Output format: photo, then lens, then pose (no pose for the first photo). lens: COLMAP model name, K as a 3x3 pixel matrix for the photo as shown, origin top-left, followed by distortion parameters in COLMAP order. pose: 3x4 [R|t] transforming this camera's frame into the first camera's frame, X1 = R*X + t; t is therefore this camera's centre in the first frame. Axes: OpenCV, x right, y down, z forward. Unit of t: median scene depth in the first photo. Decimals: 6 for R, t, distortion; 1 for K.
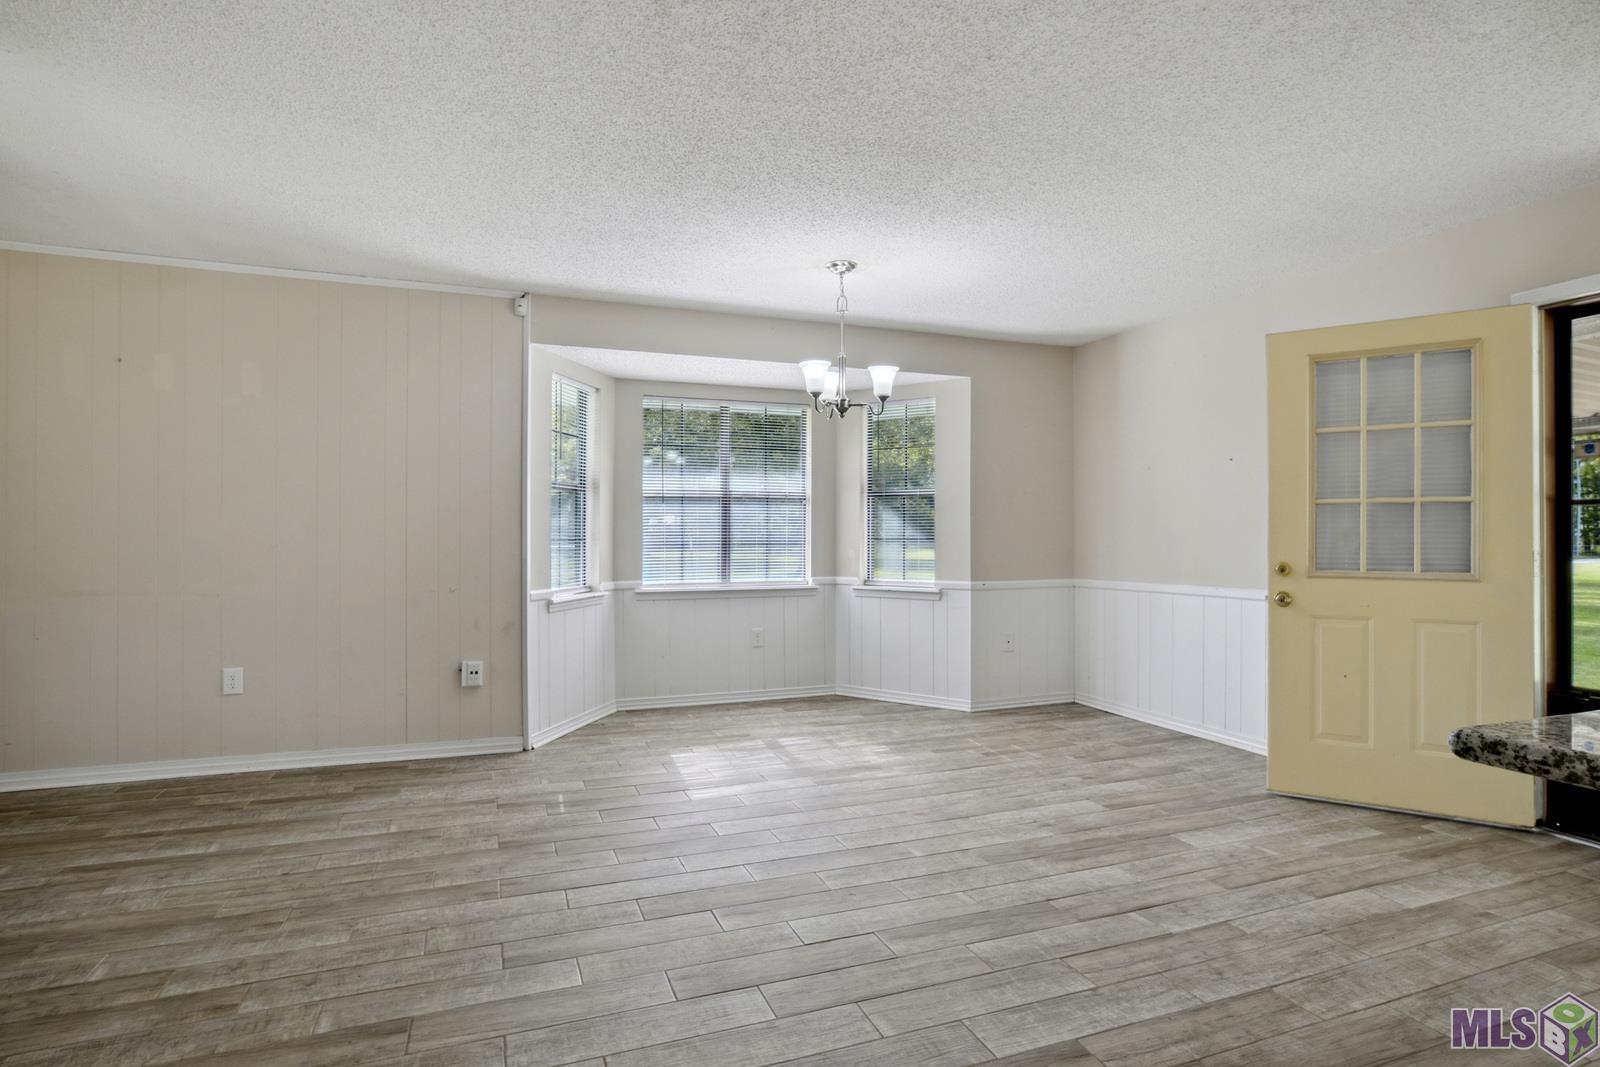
lens RADIAL K [[817.1, 0, 796.3], [0, 817.1, 532.5], [0, 0, 1]] dist [-0.003004, 0.000433]
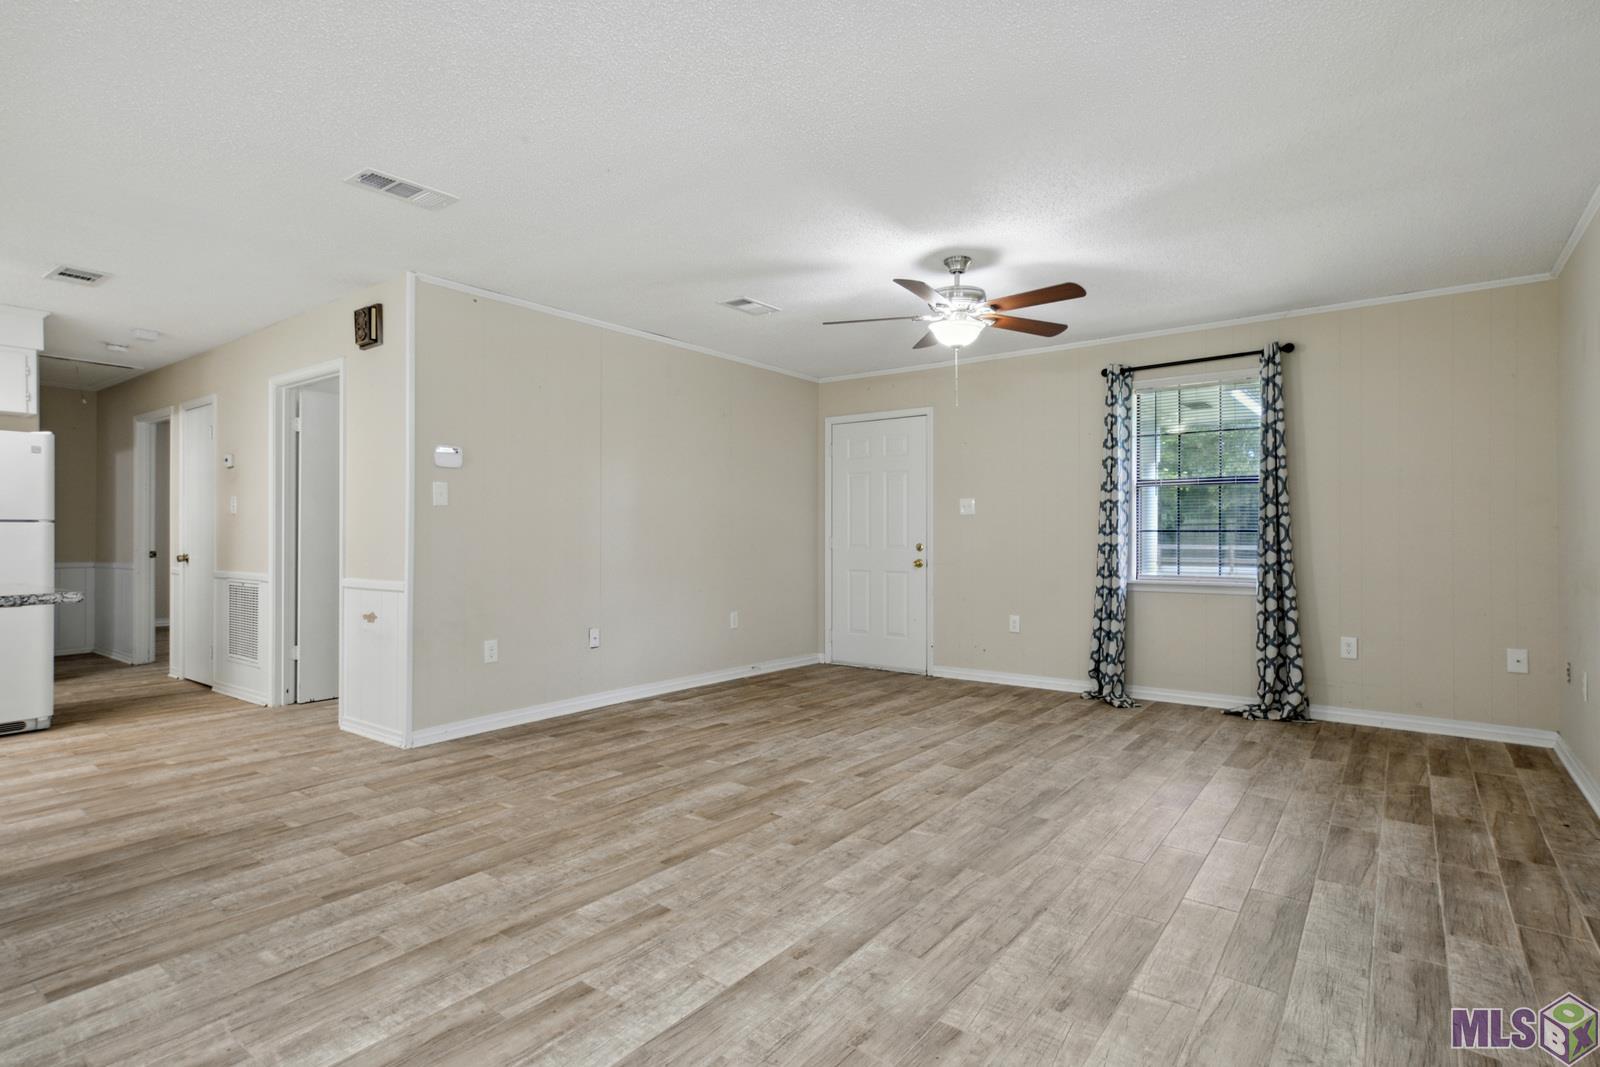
lens RADIAL K [[817.1, 0, 801.9], [0, 817.1, 534.9], [0, 0, 1]] dist [-0.003004, 0.000433]
pose [[-0.848334, -0.004407, -0.529443, 0.065152], [0.000056, 0.999965, -0.008414, 0.029029], [0.529461, -0.007168, -0.848304, 1.837006]]
